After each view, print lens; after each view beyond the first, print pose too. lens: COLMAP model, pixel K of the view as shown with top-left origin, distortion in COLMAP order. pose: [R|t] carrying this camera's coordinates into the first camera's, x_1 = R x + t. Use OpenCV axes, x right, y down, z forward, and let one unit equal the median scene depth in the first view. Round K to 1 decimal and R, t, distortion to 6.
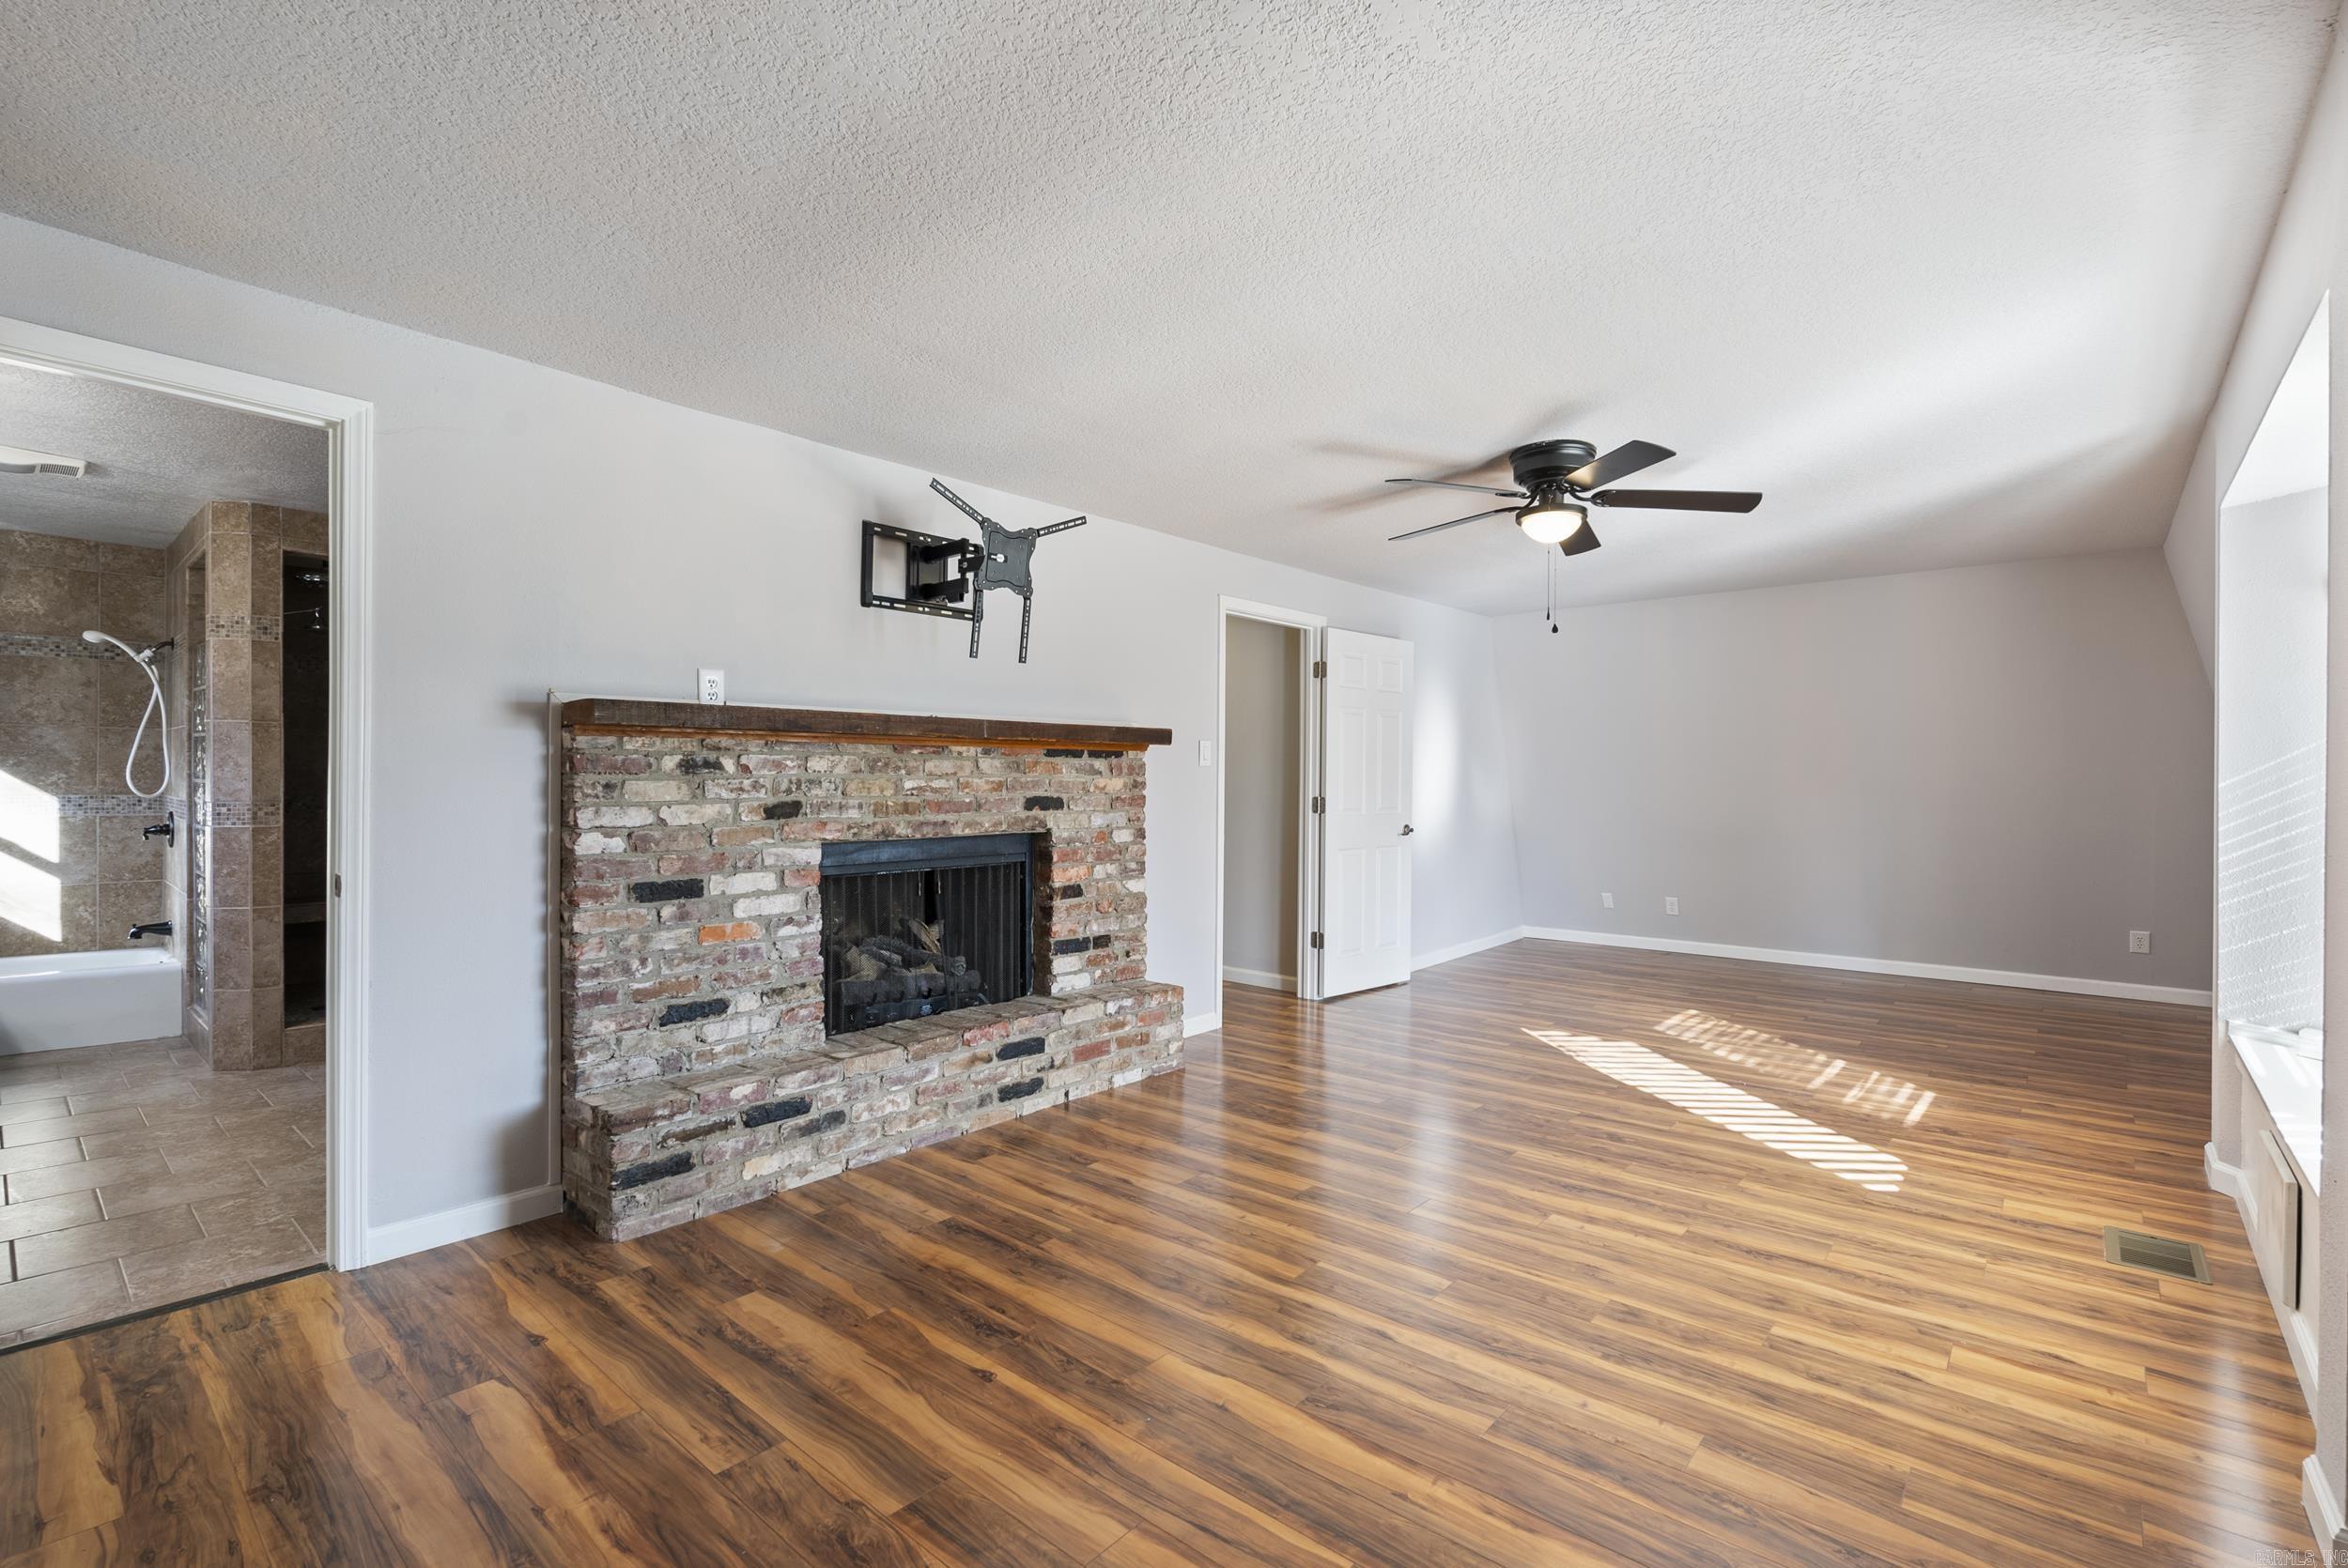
lens RADIAL K [[1035.3, 0, 1179.6], [0, 1035.3, 780.6], [0, 0, 1]] dist [-0.006312, 0.001094]
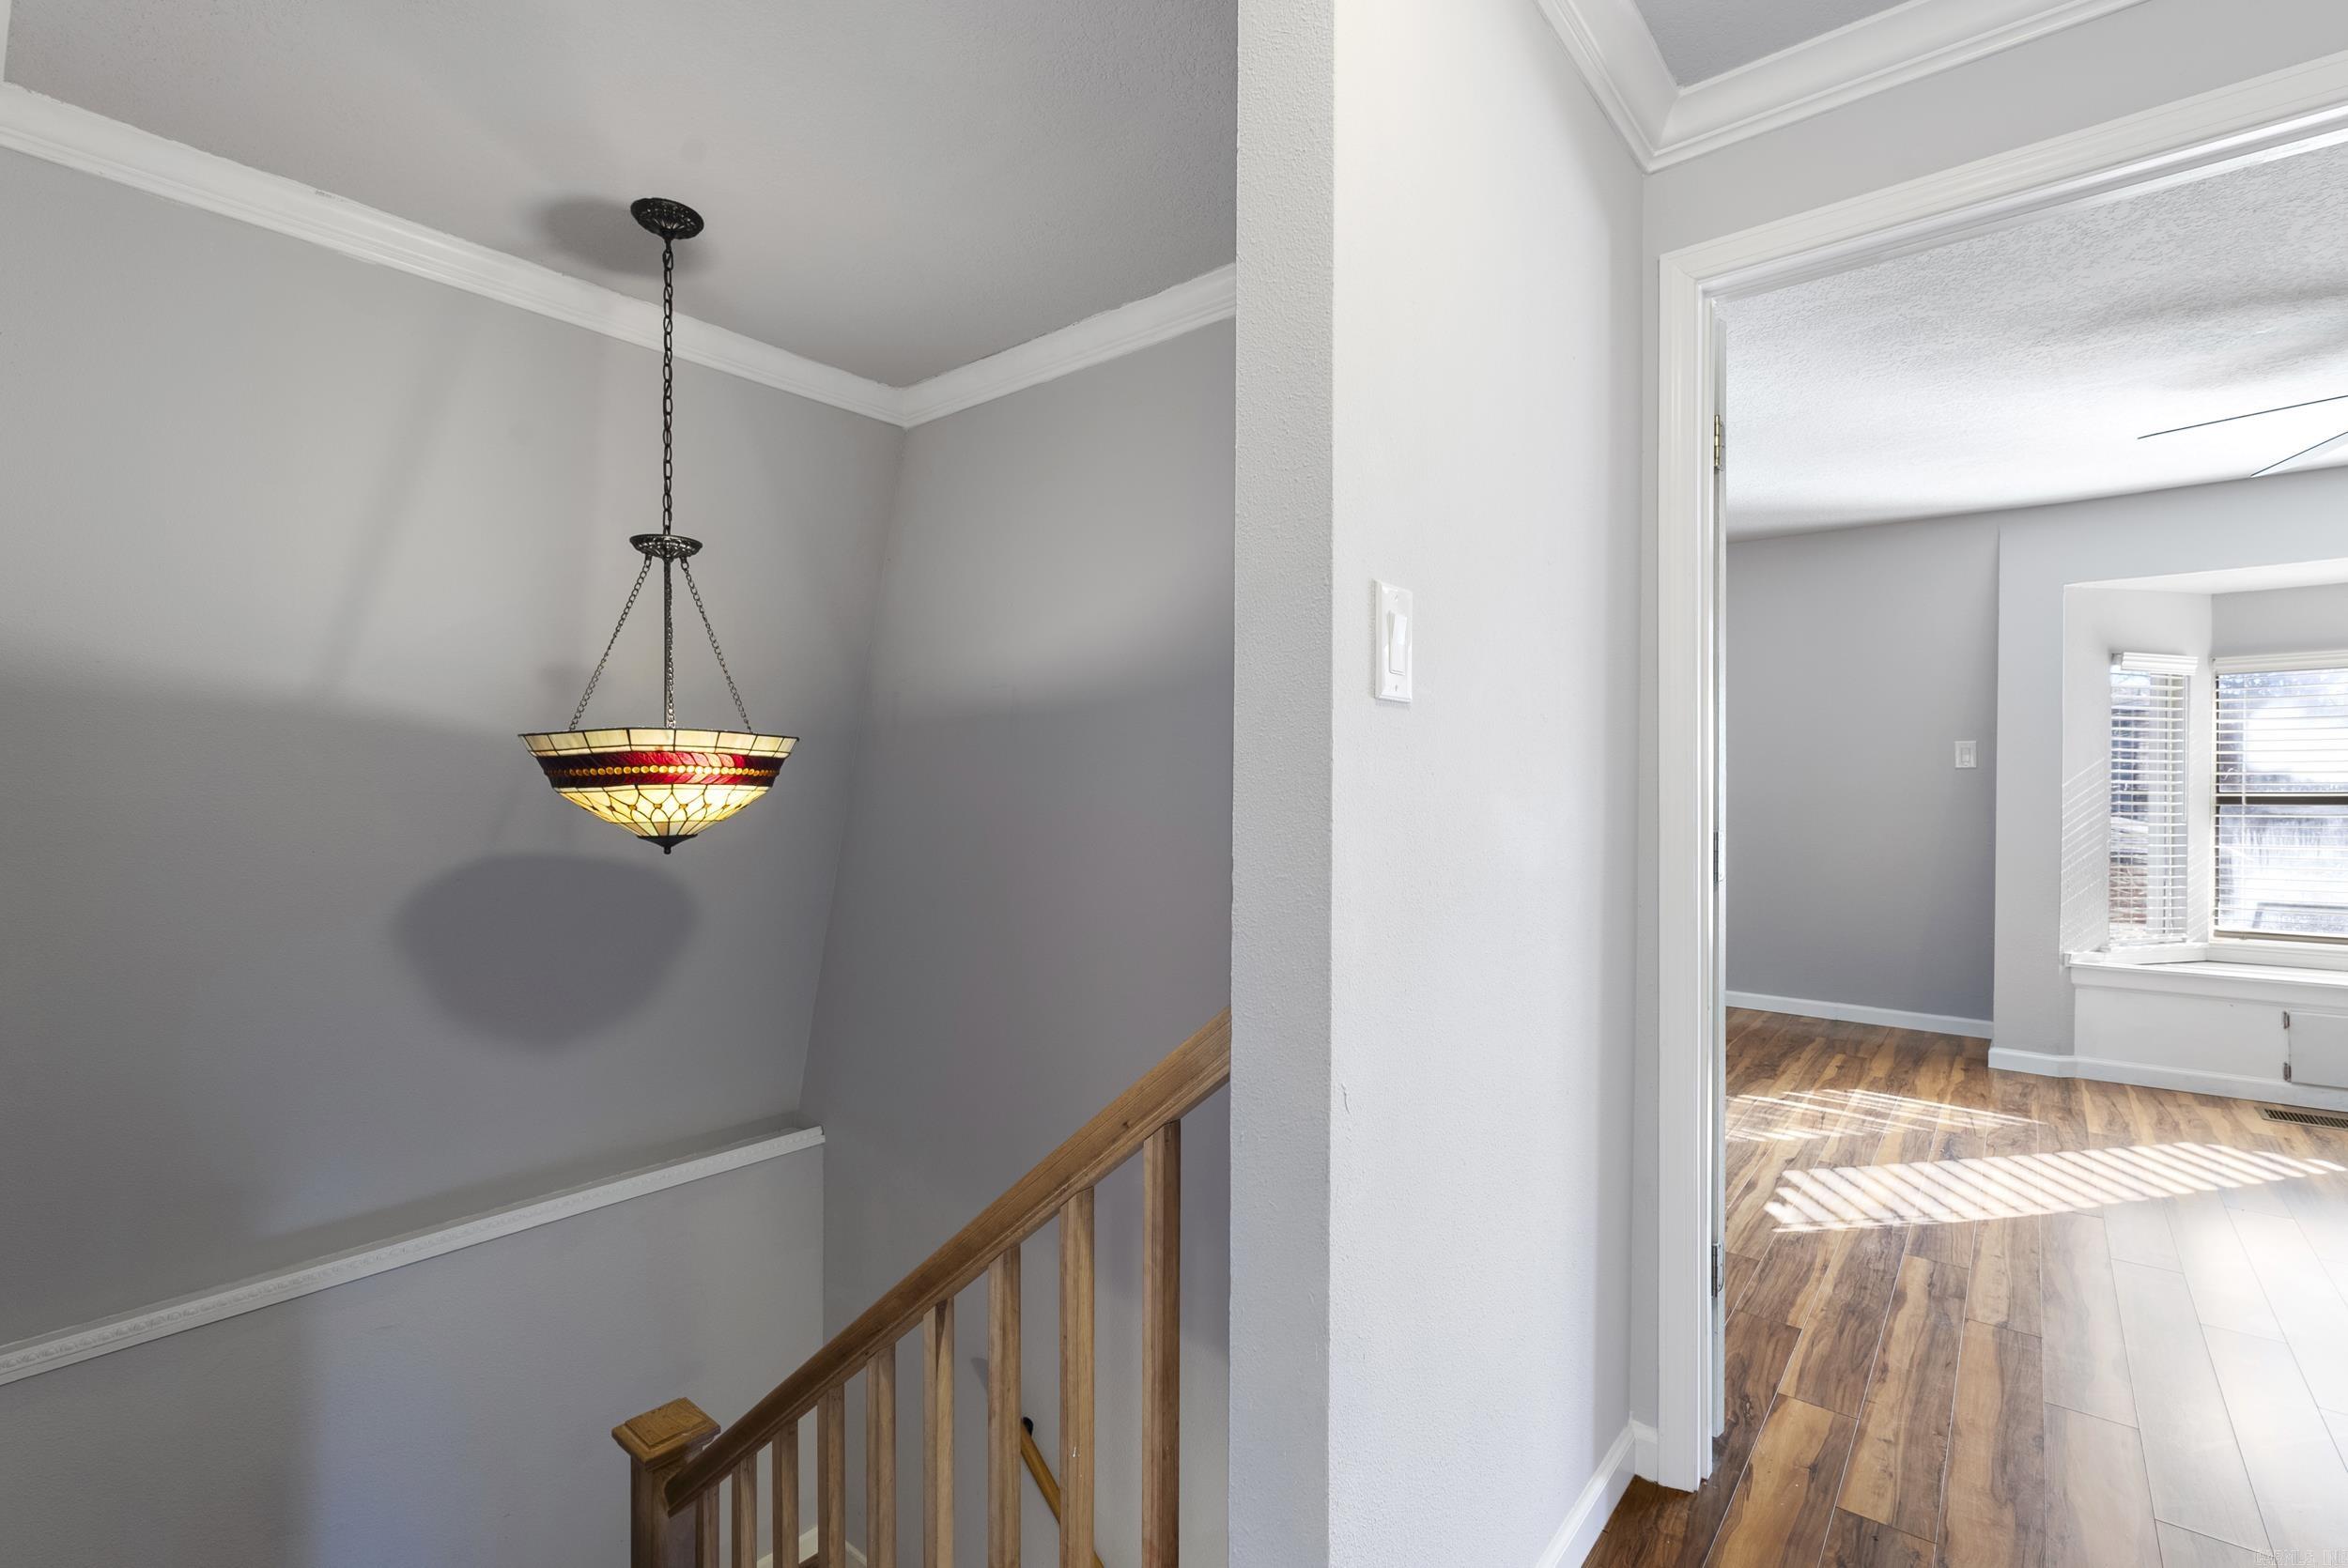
lens RADIAL K [[1035.3, 0, 1163.1], [0, 1035.3, 781.5], [0, 0, 1]] dist [-0.006312, 0.001094]
pose [[-0.018936, -0.003771, 0.999814, -0.465538], [-0.001549, 0.999992, 0.003743, -0.003033], [-0.999820, -0.001478, -0.018942, 2.932510]]
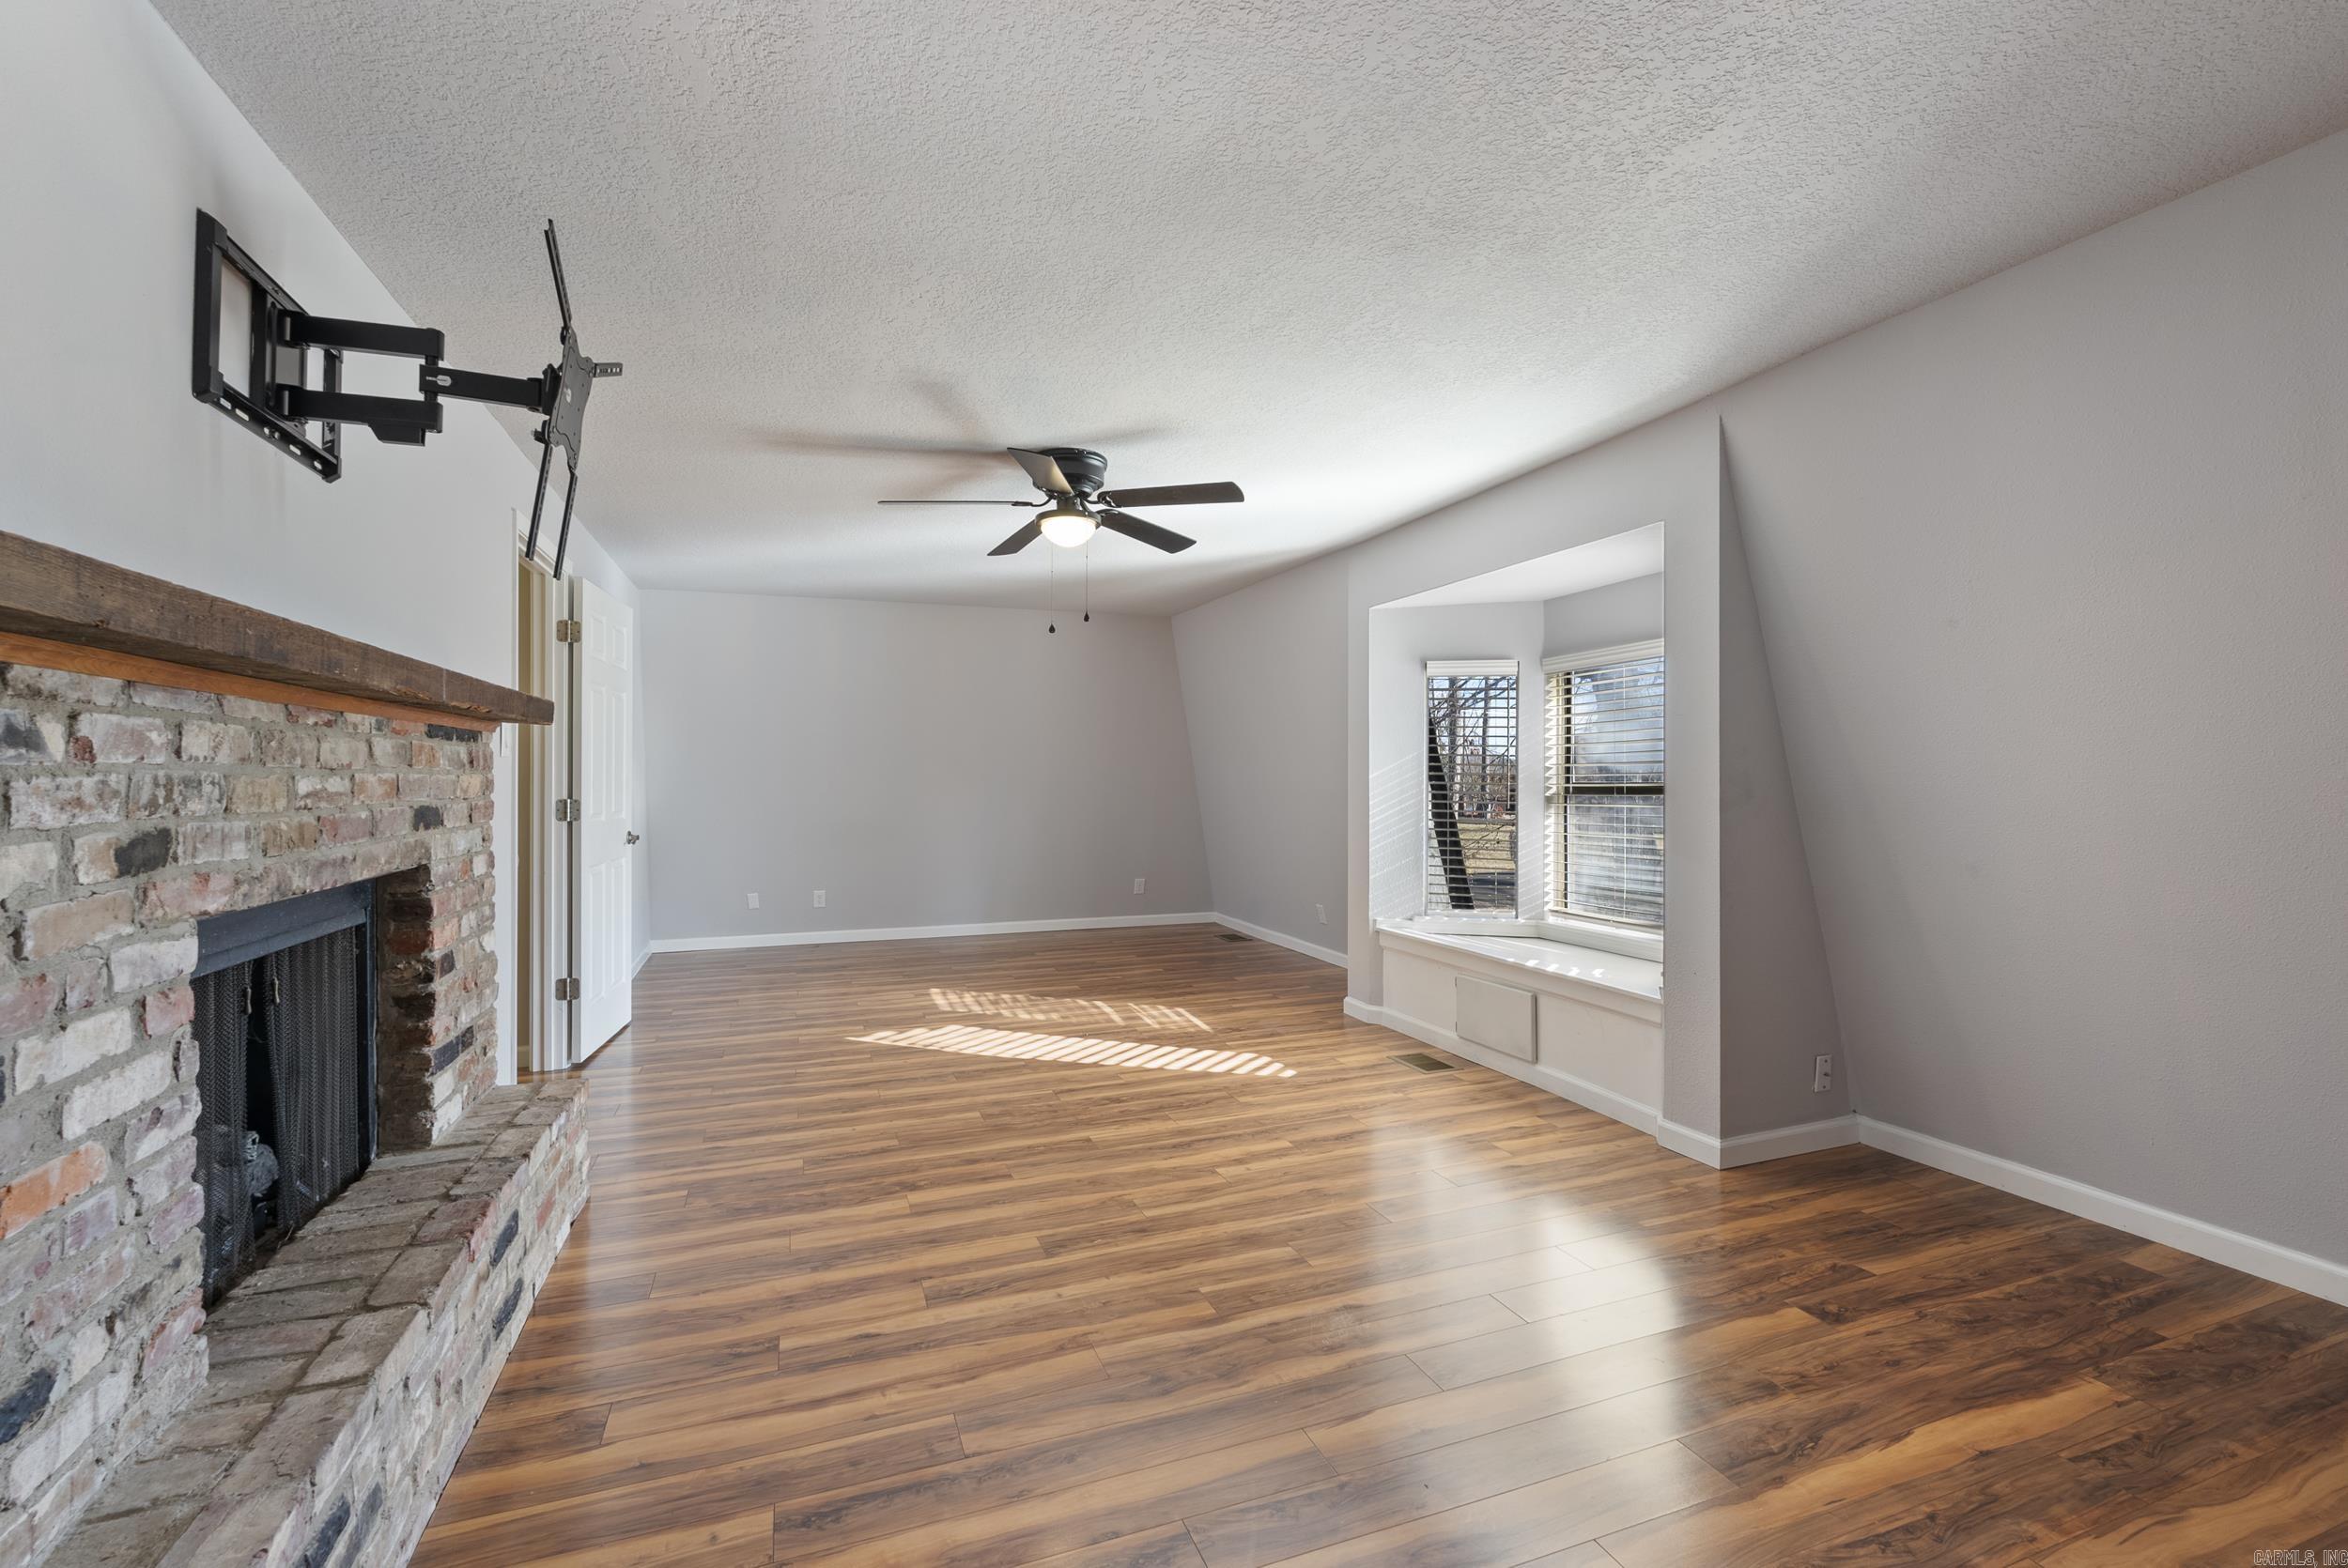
lens RADIAL K [[1035.3, 0, 1152.7], [0, 1035.3, 777.9], [0, 0, 1]] dist [-0.006312, 0.001094]
pose [[0.488871, -0.005727, 0.872337, -0.781901], [0.005778, 0.999978, 0.003328, 0.000202], [-0.872337, 0.003413, 0.488894, 0.647685]]
